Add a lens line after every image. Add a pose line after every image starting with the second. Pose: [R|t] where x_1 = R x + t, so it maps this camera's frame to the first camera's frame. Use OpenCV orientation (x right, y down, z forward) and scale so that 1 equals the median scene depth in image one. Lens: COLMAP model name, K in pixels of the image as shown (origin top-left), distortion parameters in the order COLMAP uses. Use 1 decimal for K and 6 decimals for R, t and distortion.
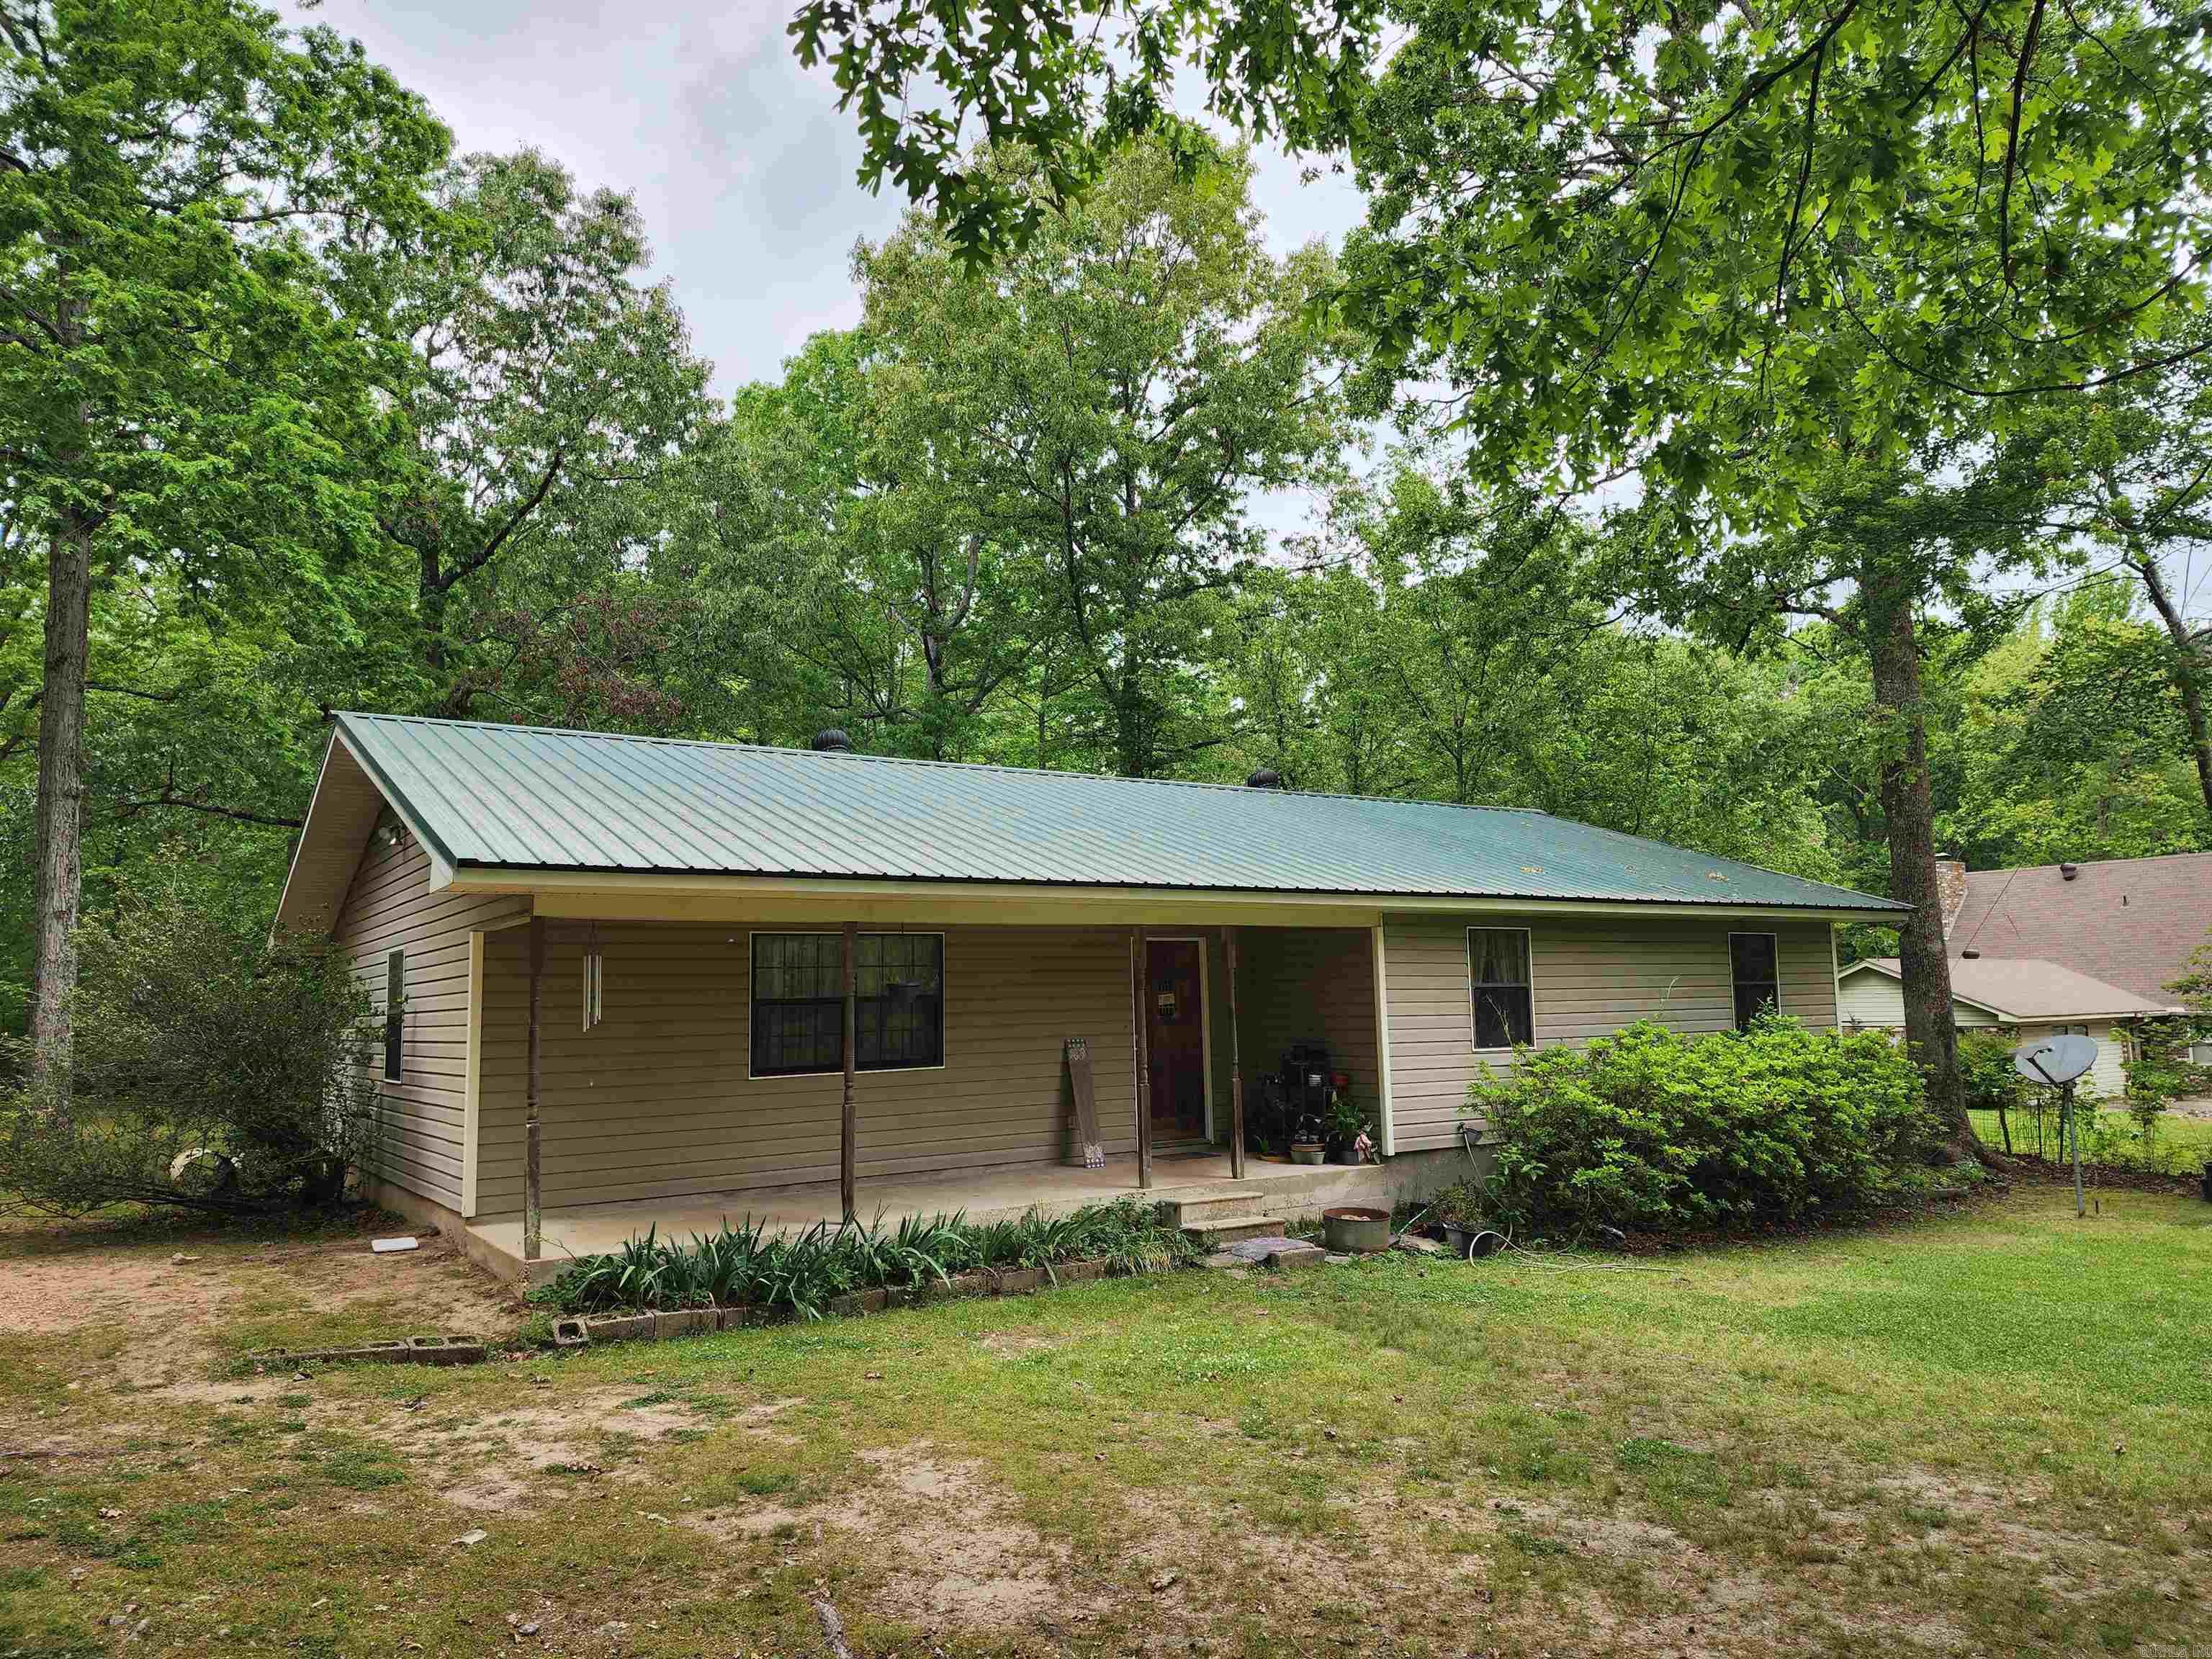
lens RADIAL K [[1477.4, 0, 1095.6], [0, 1477.4, 835.7], [0, 0, 1]] dist [0.034105, 0.000189]
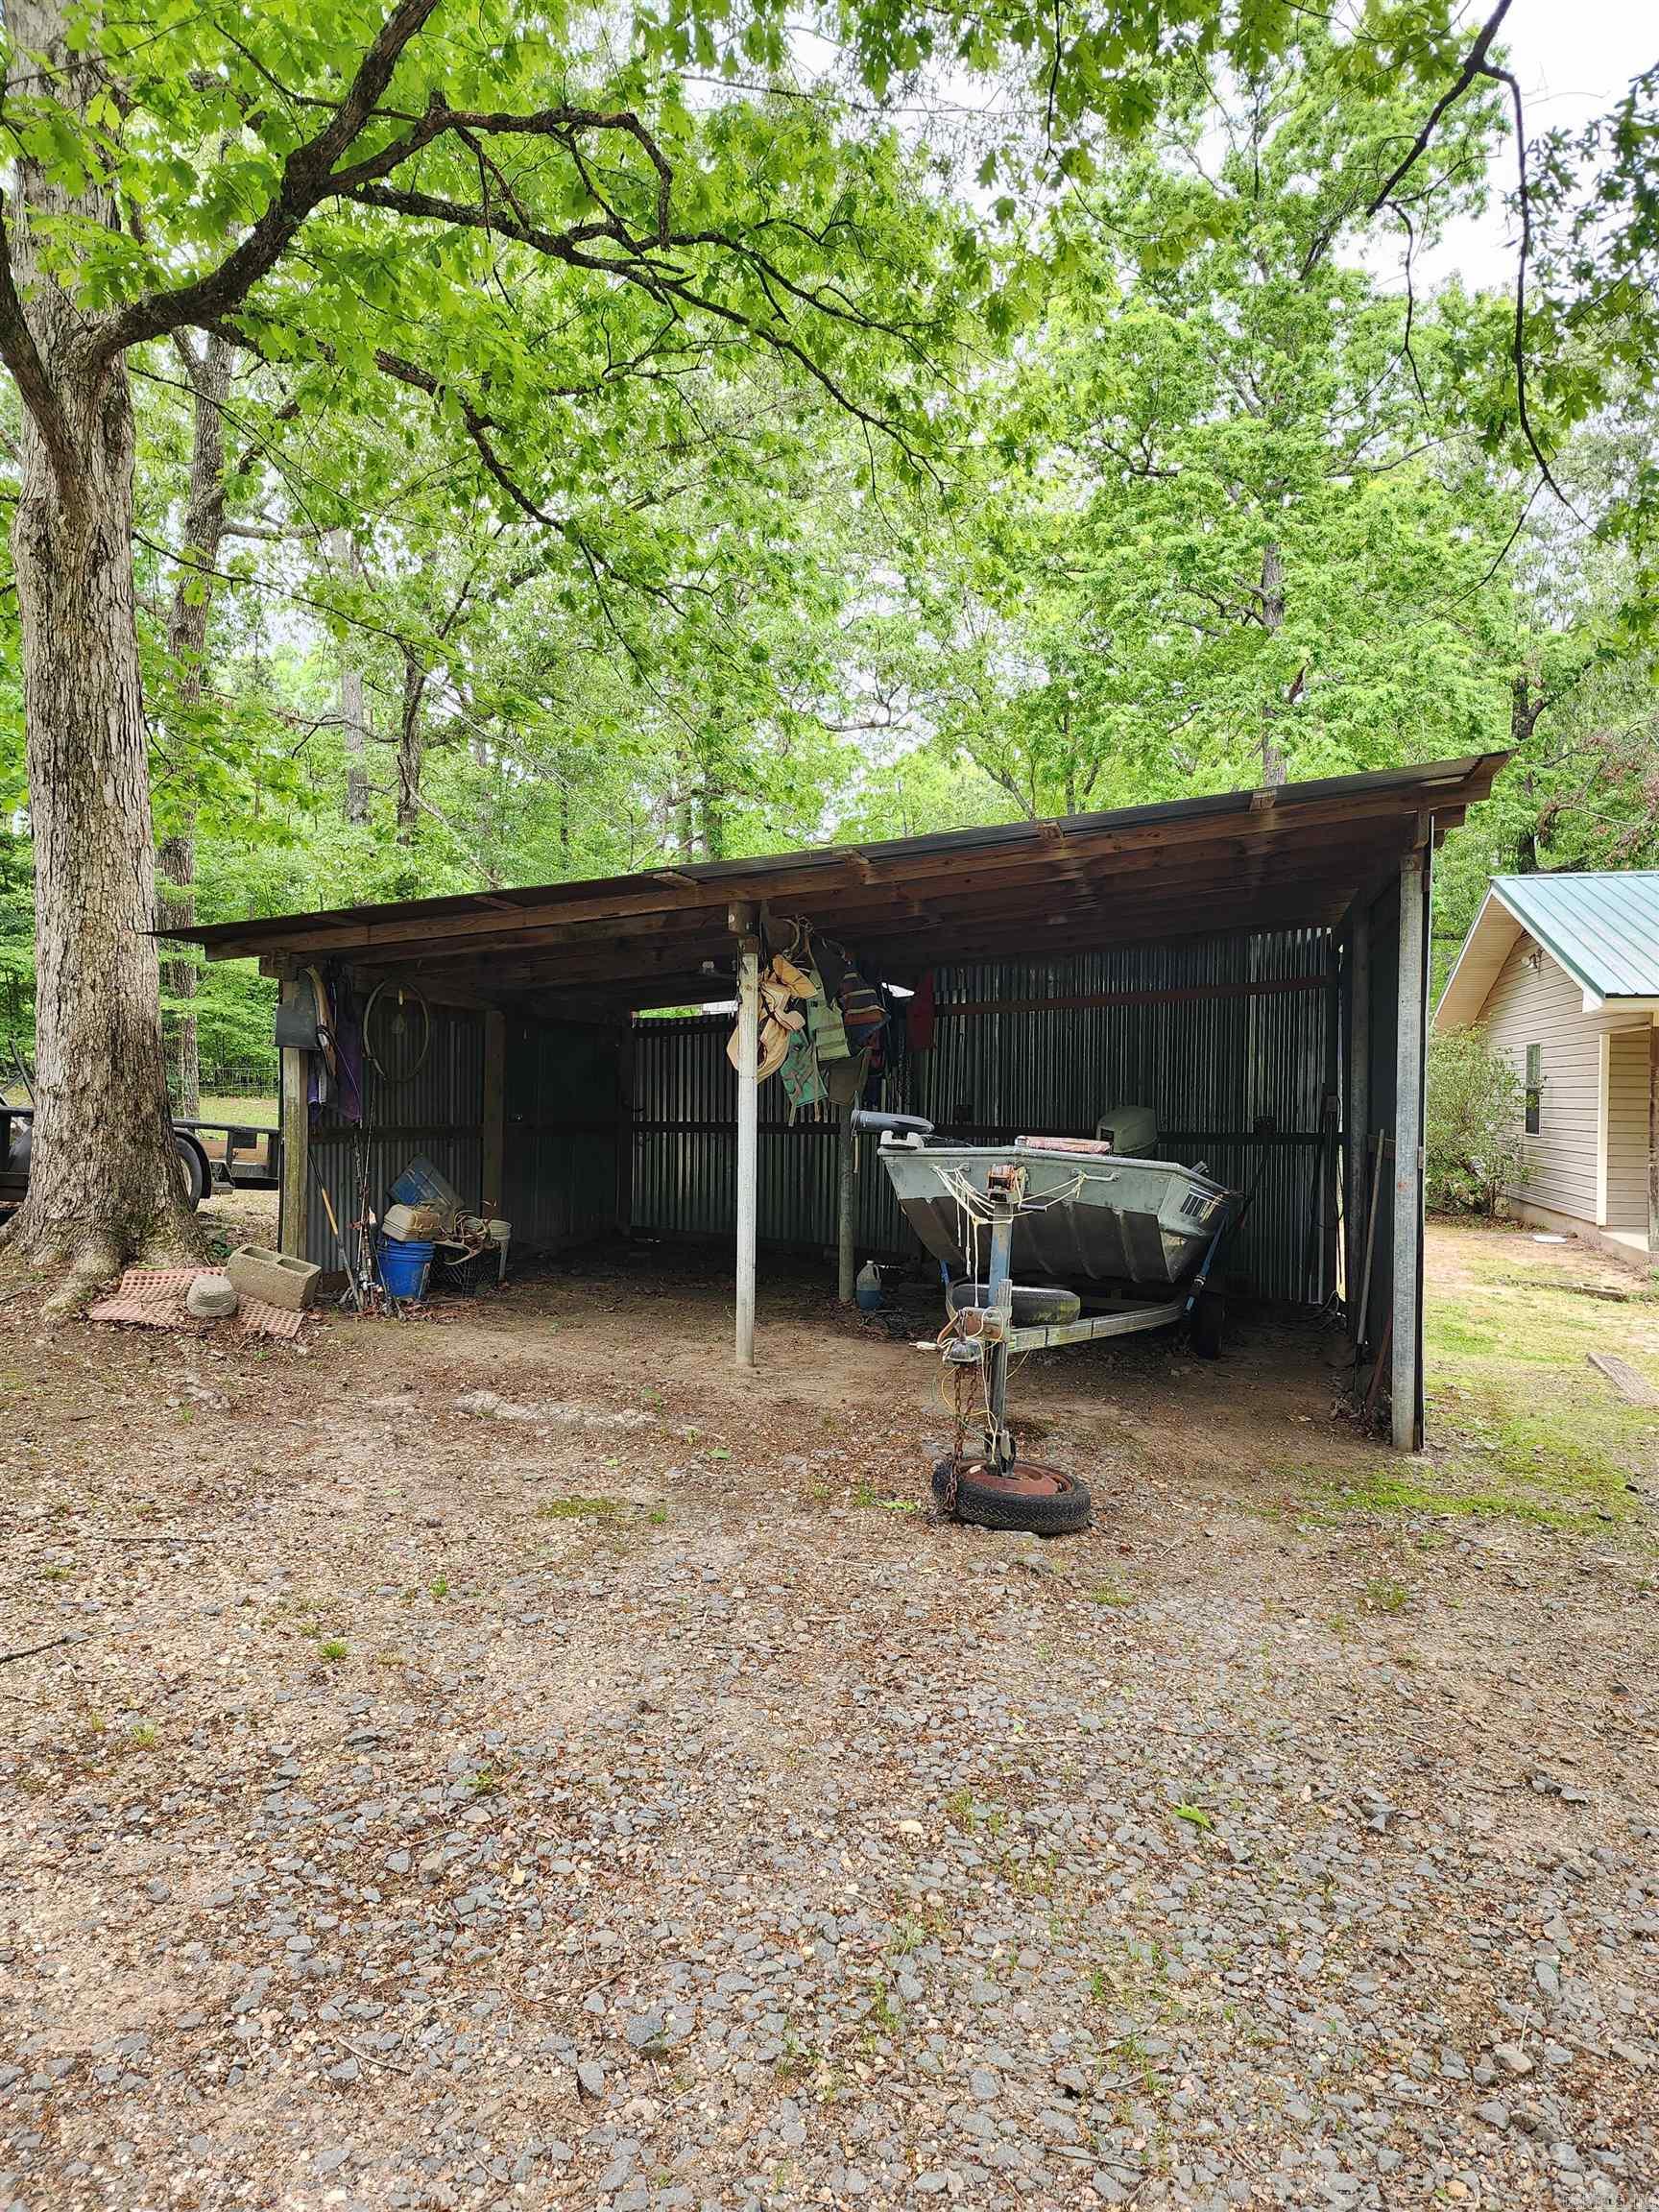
lens RADIAL K [[1477.4, 0, 836.2], [0, 1477.4, 1122.5], [0, 0, 1]] dist [0.034105, 0.000189]
pose [[0.677344, 0.043691, -0.734368, 0.122260], [0.062426, 0.991221, 0.116551, -0.054910], [0.733013, -0.124789, 0.668670, -0.442543]]
